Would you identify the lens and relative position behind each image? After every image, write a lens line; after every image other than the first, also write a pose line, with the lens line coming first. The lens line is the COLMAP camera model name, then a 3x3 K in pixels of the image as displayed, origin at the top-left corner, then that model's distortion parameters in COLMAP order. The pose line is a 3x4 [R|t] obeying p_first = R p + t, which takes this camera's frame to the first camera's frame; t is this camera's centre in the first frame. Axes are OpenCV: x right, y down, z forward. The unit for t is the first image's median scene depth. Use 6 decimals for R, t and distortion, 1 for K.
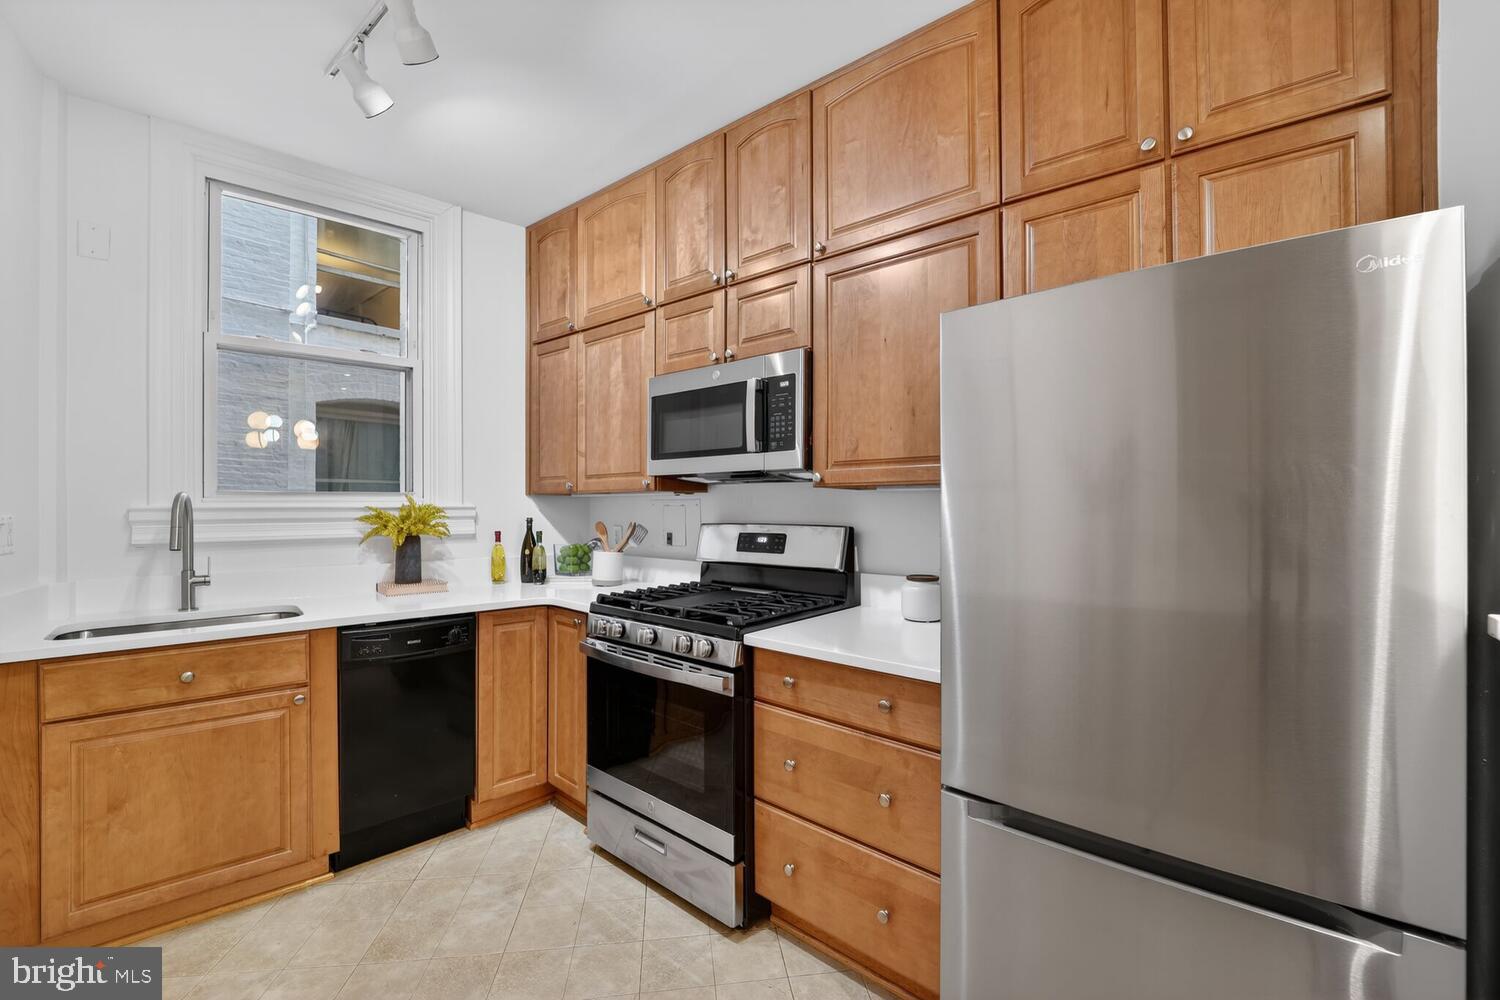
lens RADIAL K [[611.0, 0, 750.3], [0, 611.0, 503.9], [0, 0, 1]] dist [-0.019892, -0.000411]
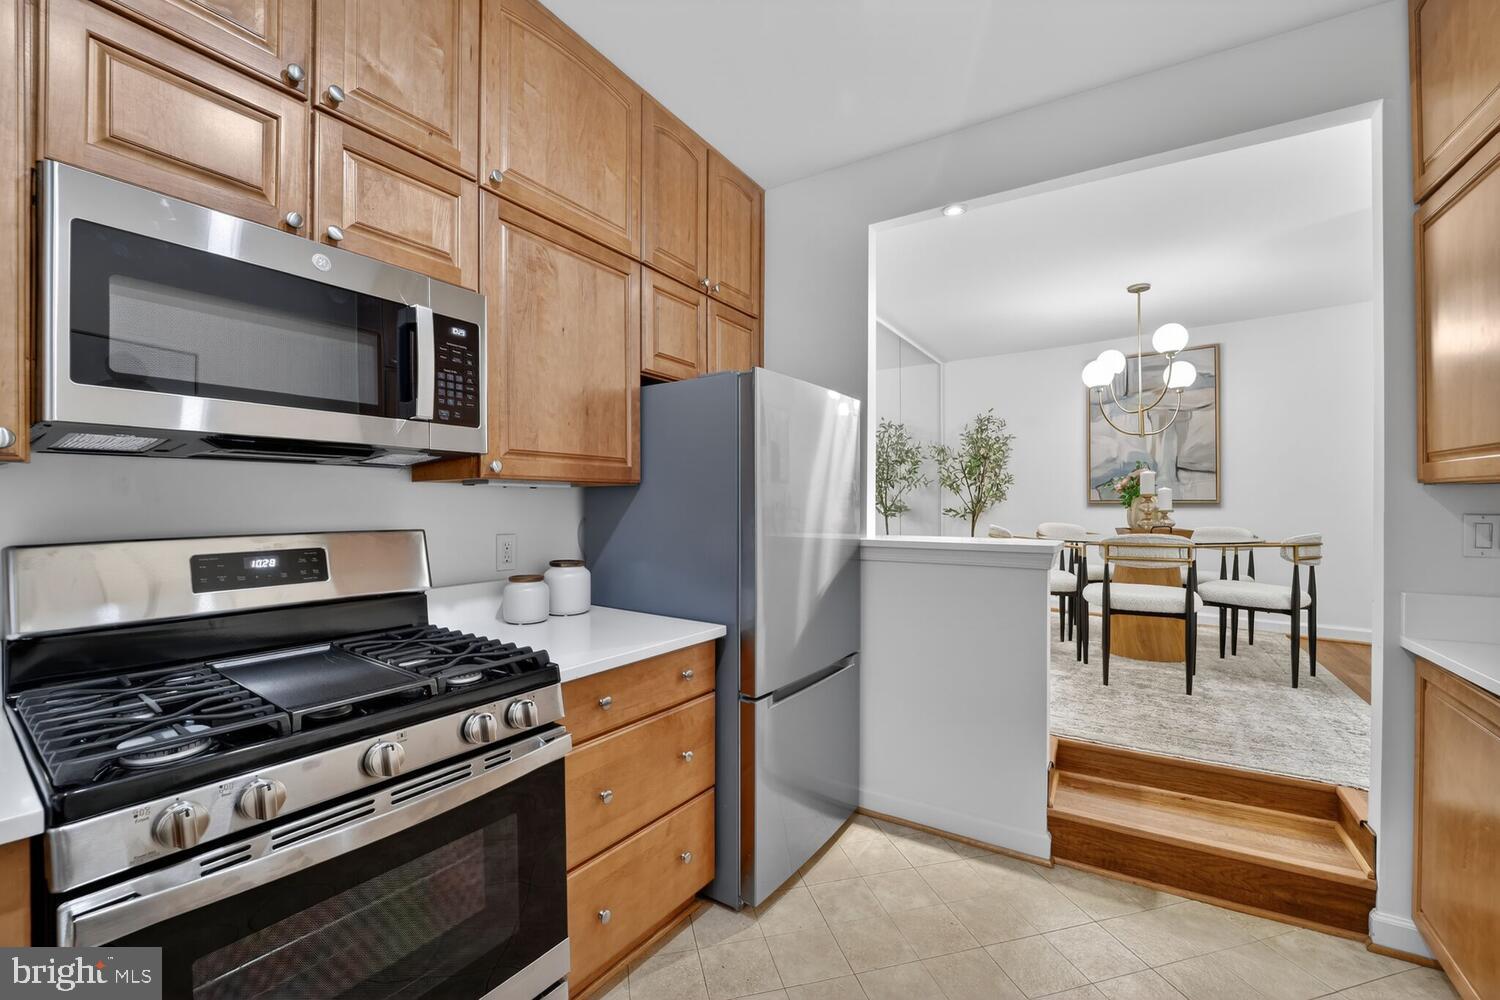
lens RADIAL K [[611.0, 0, 754.6], [0, 611.0, 503.1], [0, 0, 1]] dist [-0.019892, -0.000411]
pose [[-0.122896, 0.003945, 0.992412, -0.686940], [0.001845, 0.999991, -0.003747, 0.007122], [-0.992418, 0.001371, -0.122902, 0.737549]]
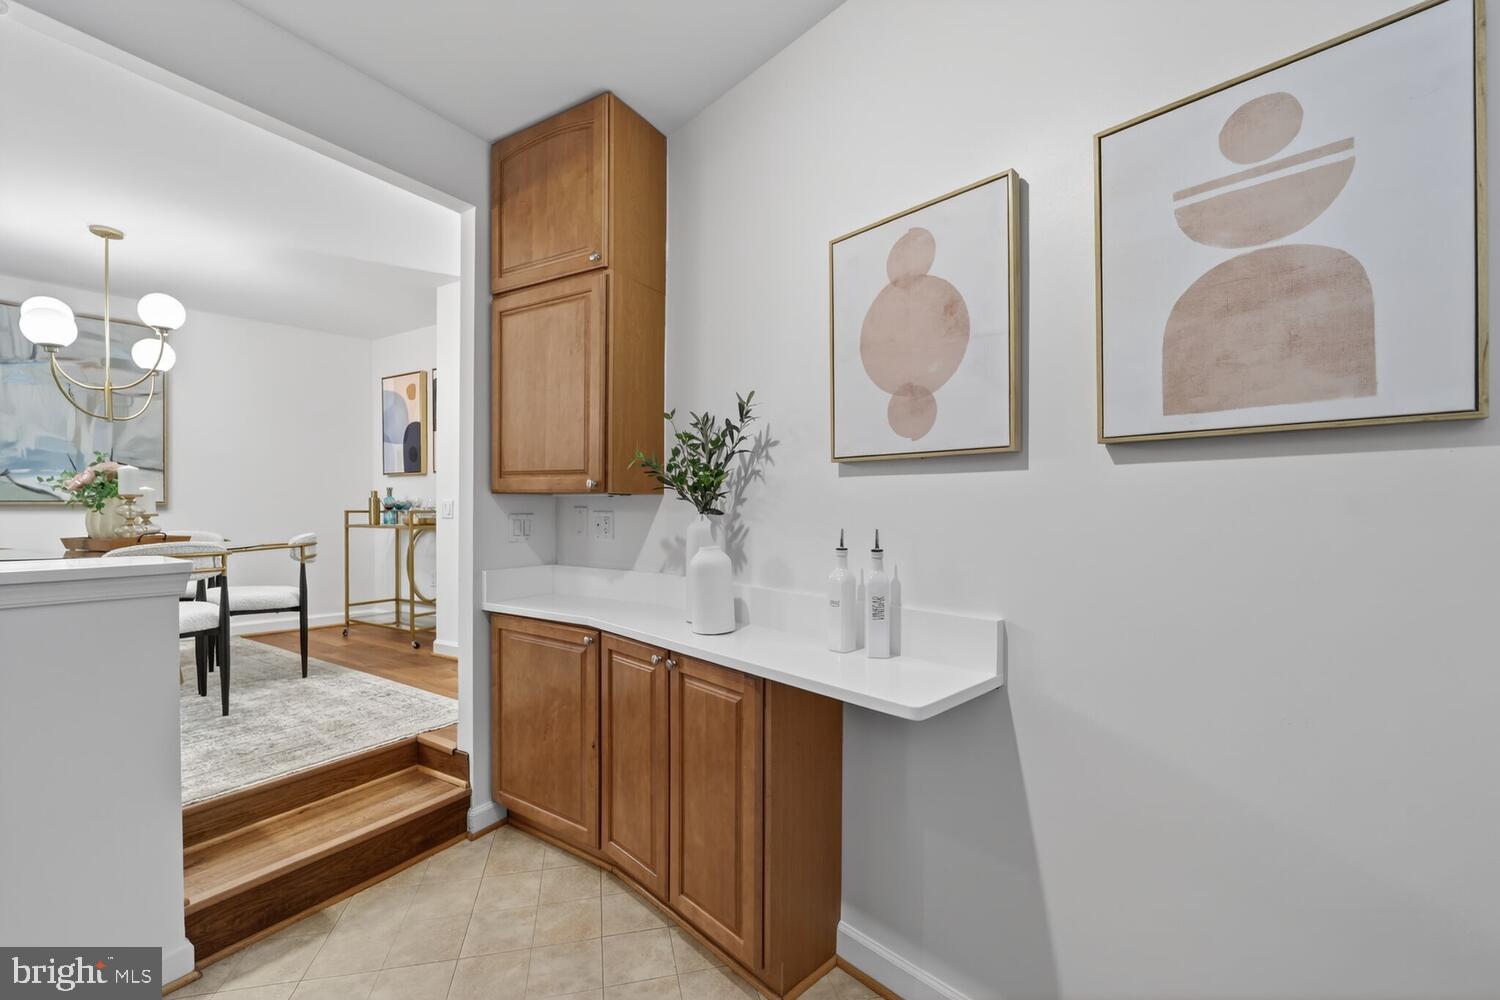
lens RADIAL K [[611.0, 0, 744.5], [0, 611.0, 512.4], [0, 0, 1]] dist [-0.019892, -0.000411]
pose [[-0.993210, 0.000265, -0.116339, -0.347433], [-0.000921, 0.999948, 0.010139, 0.003493], [0.116335, 0.010177, -0.993158, 0.964721]]
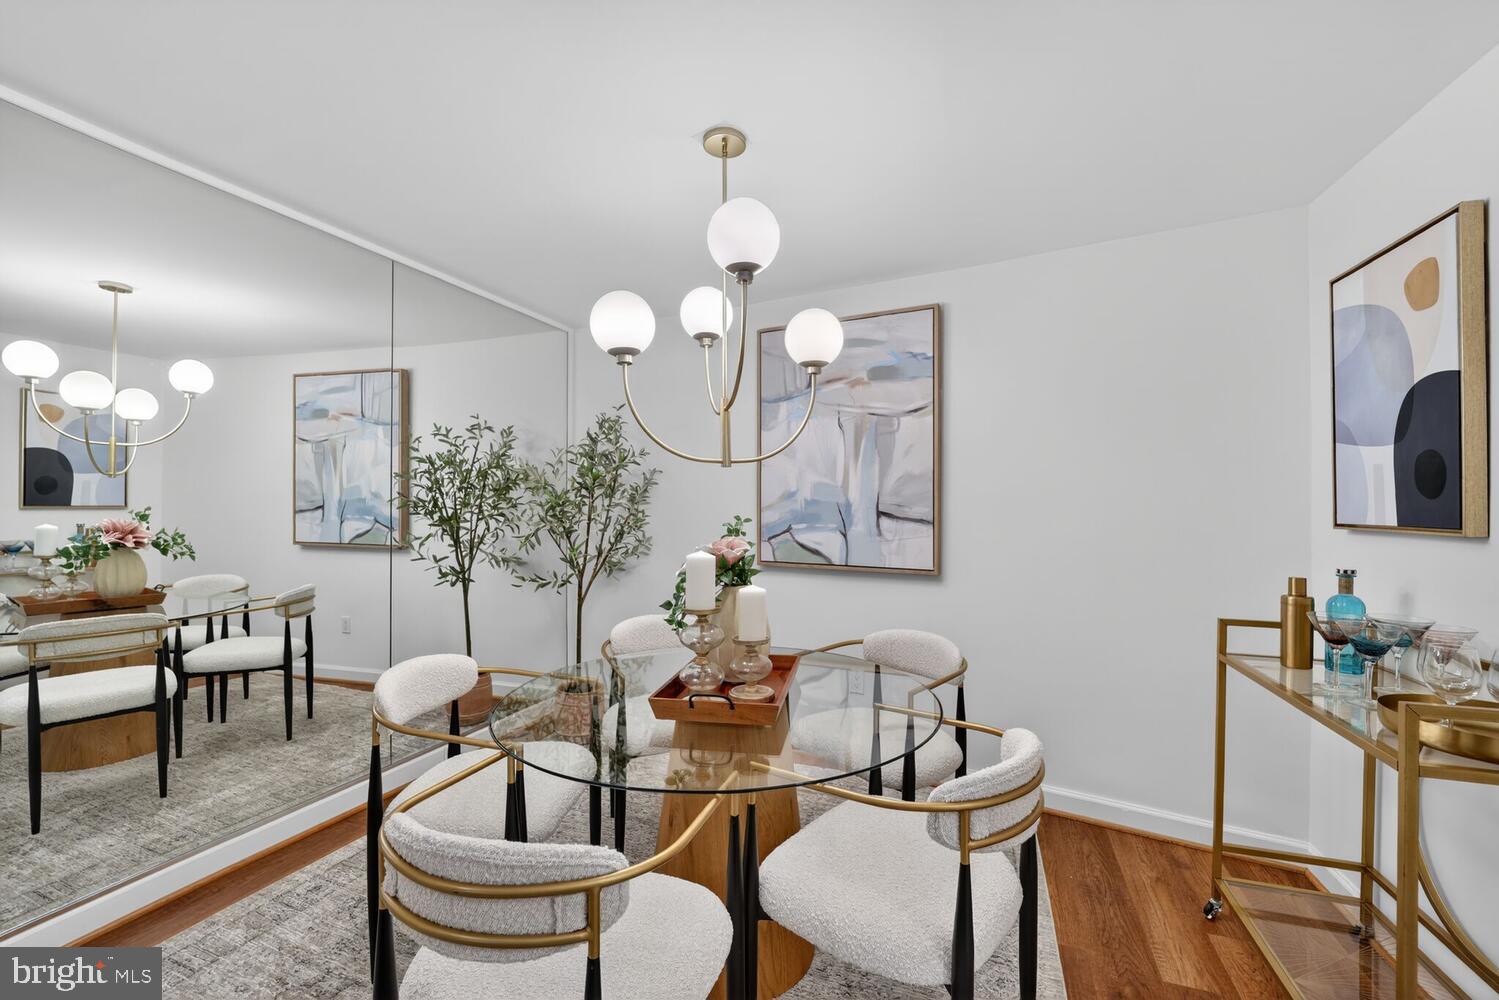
lens RADIAL K [[610.6, 0, 747.8], [0, 610.6, 507.0], [0, 0, 1]] dist [-0.019892, -0.000411]
pose [[-0.318061, -0.002589, 0.948067, 0.214569], [-0.004094, 0.999991, 0.001357, -0.151225], [-0.948061, -0.003450, -0.318069, -0.460107]]
